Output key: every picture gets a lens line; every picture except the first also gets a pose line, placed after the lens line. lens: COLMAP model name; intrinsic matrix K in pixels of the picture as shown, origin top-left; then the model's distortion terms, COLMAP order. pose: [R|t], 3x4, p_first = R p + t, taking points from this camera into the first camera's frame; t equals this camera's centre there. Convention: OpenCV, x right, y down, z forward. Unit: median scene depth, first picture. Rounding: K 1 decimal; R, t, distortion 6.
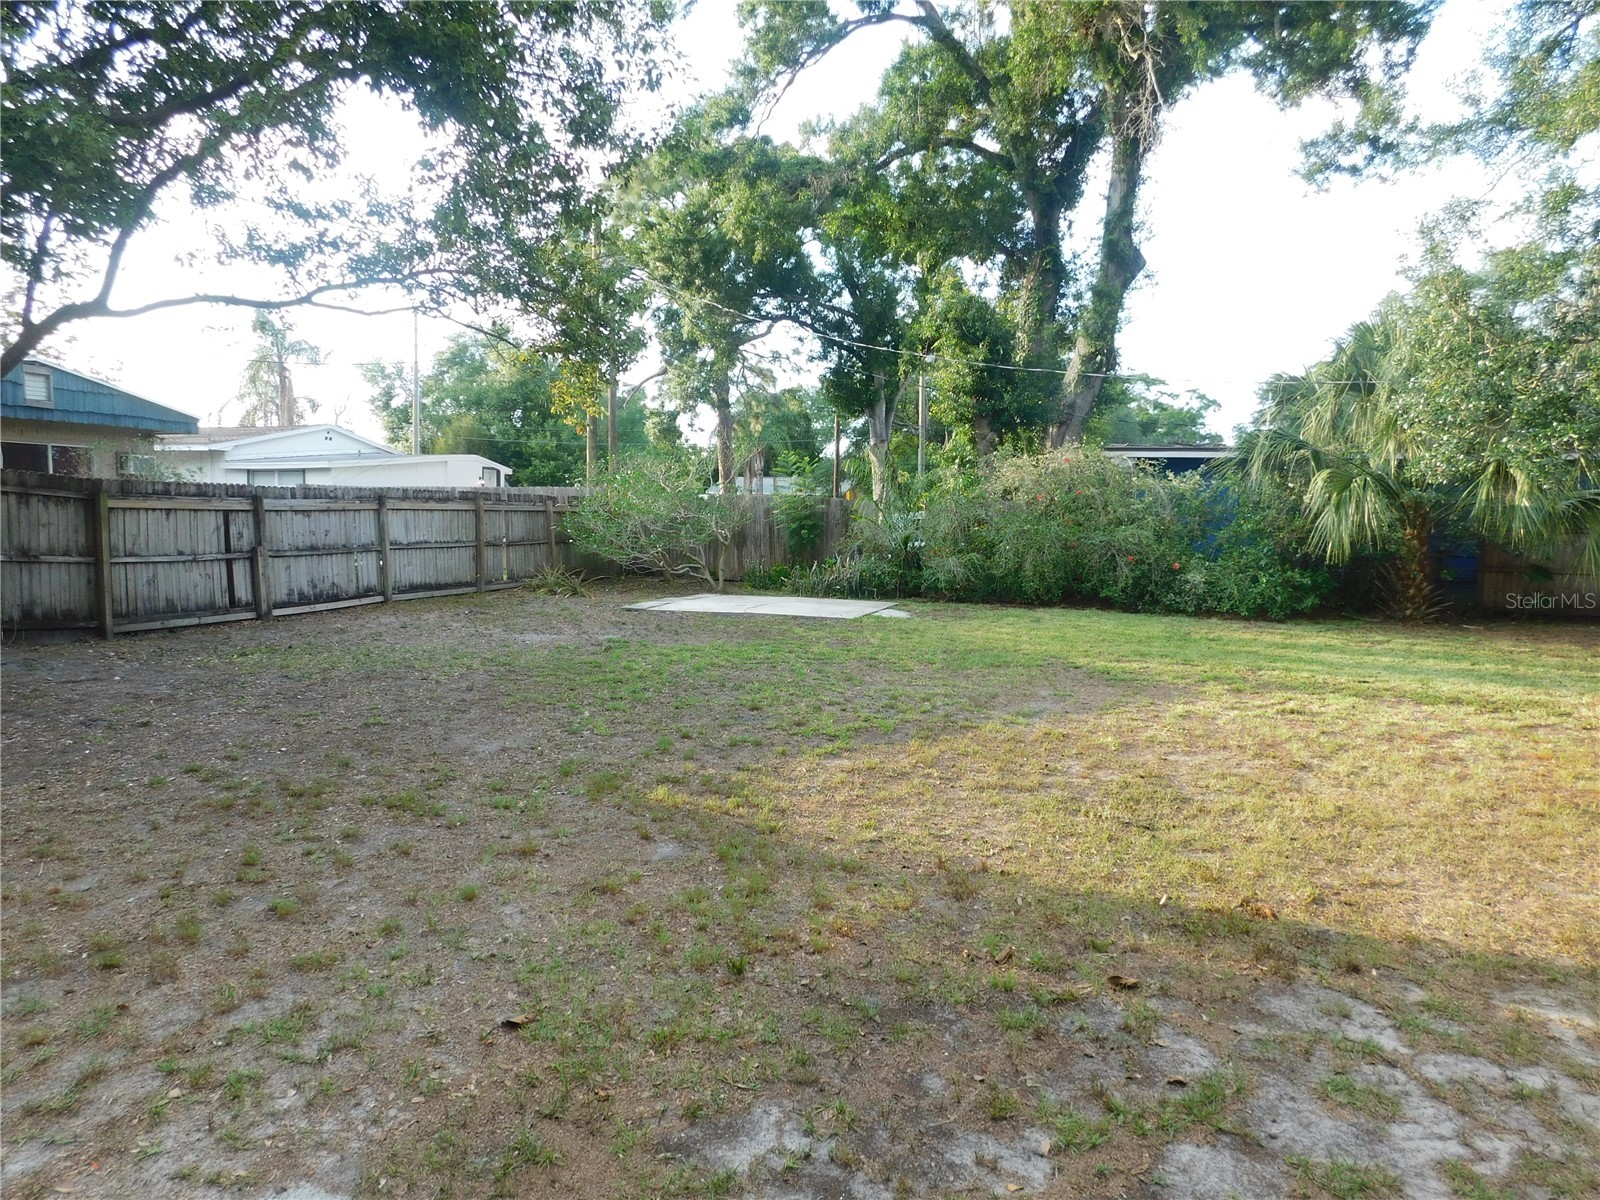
lens RADIAL K [[1085.0, 0, 793.7], [0, 1085.0, 590.9], [0, 0, 1]] dist [-0.043011, 0.053543]
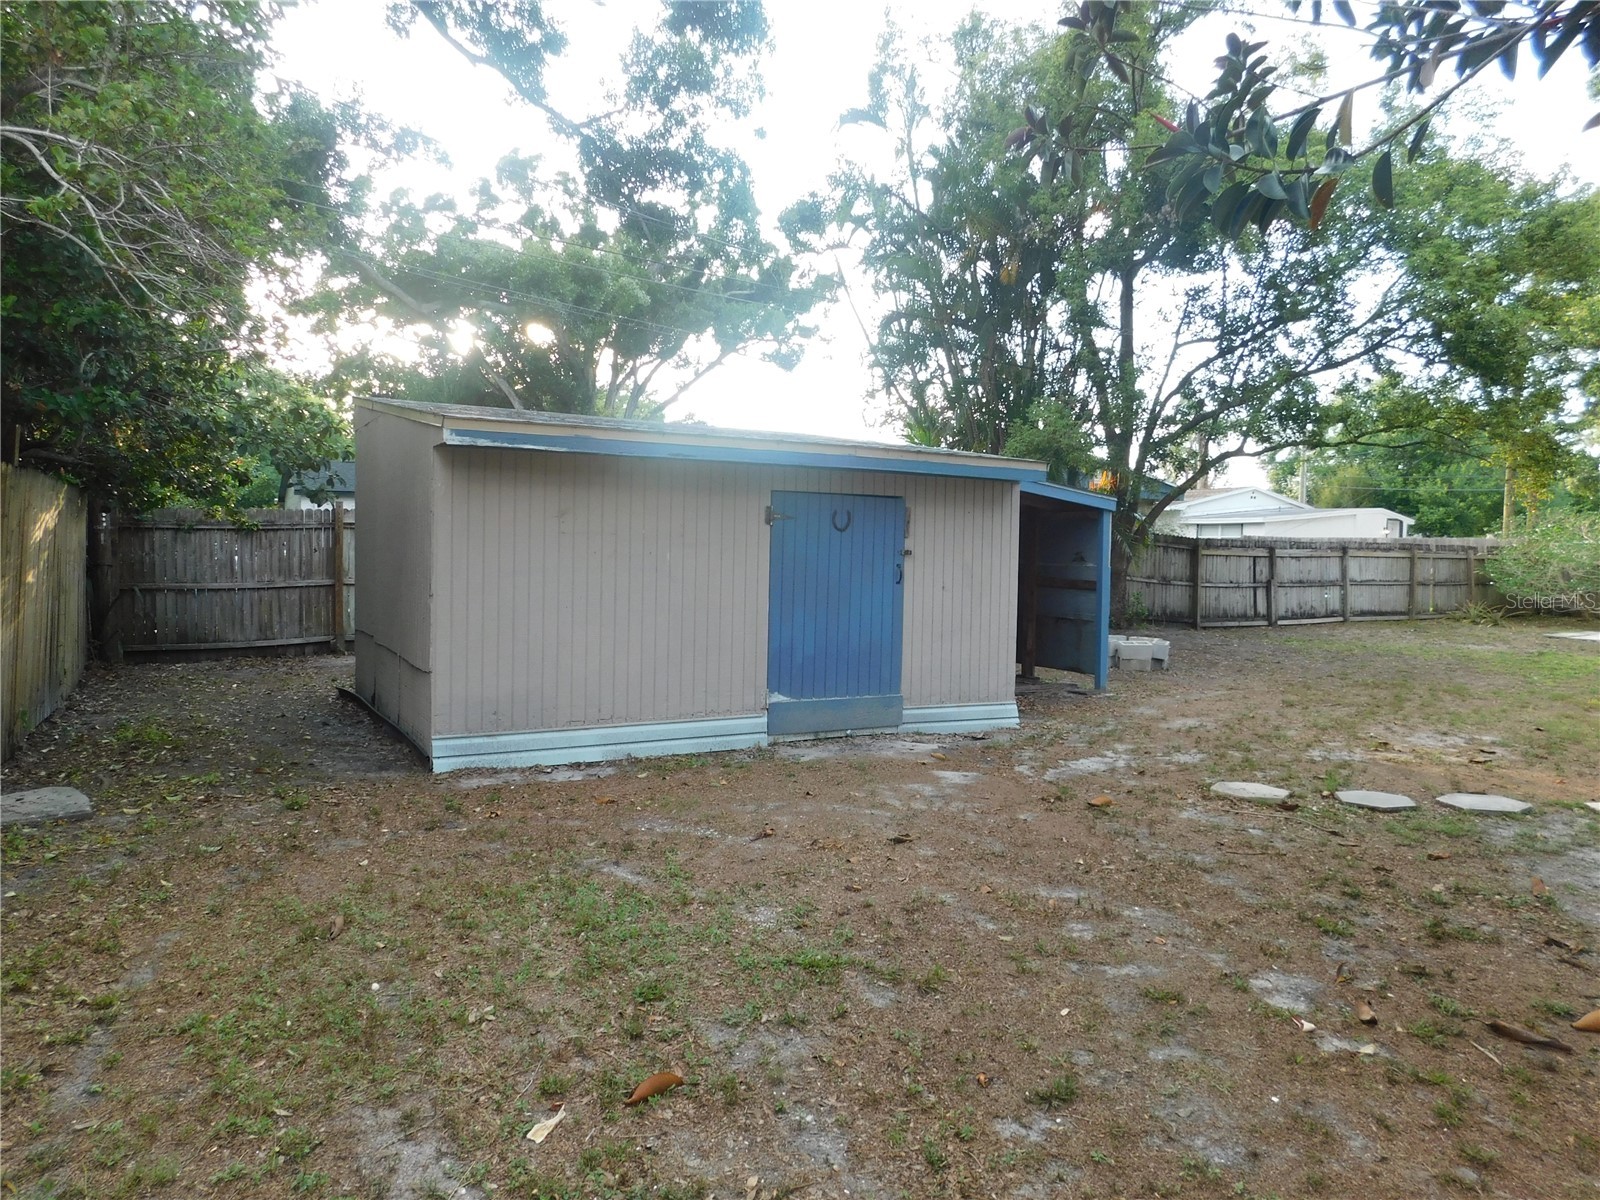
lens RADIAL K [[1085.0, 0, 802.1], [0, 1085.0, 587.9], [0, 0, 1]] dist [-0.043011, 0.053543]
pose [[0.738569, 0.026825, -0.673644, 0.045167], [-0.055991, 0.998197, -0.021639, 0.034380], [0.671849, 0.053700, 0.738739, -0.495316]]
